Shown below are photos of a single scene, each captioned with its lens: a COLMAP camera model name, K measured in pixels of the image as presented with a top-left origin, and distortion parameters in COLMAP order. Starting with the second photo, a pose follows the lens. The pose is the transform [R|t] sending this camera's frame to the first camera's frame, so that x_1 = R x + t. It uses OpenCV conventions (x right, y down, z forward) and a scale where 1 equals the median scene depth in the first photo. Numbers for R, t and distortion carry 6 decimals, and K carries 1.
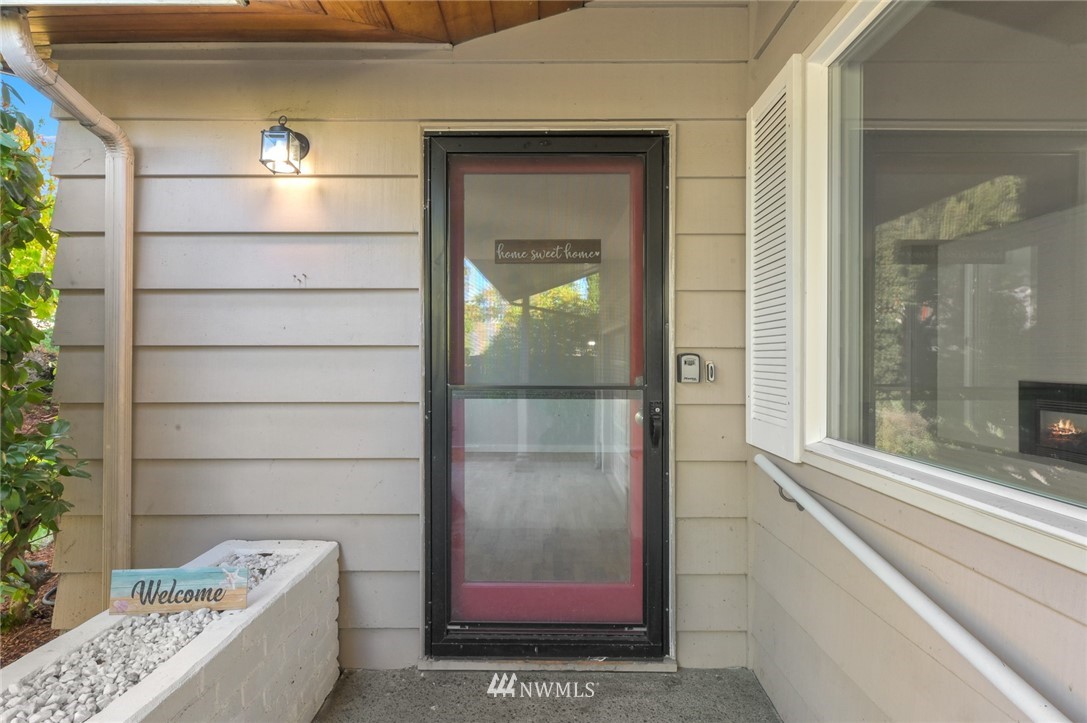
lens RADIAL K [[546.8, 0, 539.9], [0, 546.8, 360.6], [0, 0, 1]] dist [0.006795, -0.003202]
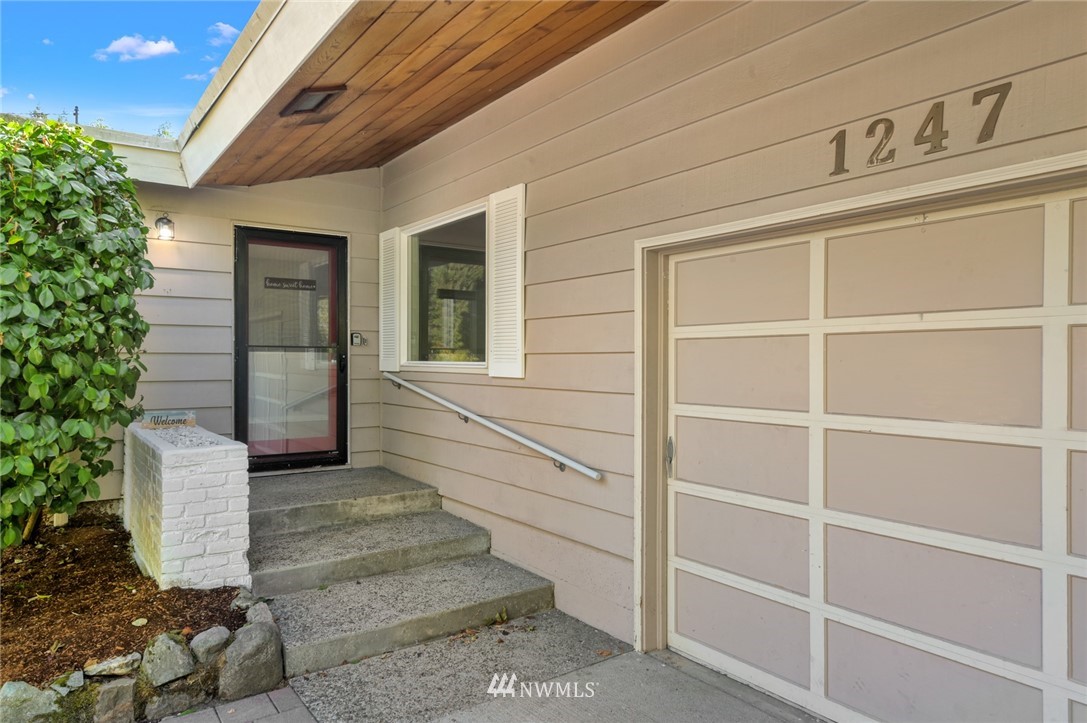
lens RADIAL K [[716.4, 0, 543.7], [0, 716.4, 362.4], [0, 0, 1]] dist [0.005991, 0.000277]
pose [[0.810787, 0.000749, 0.585341, -0.867699], [0.000502, 0.999998, -0.001974, 0.118561], [-0.585341, 0.001894, 0.810785, -1.946672]]
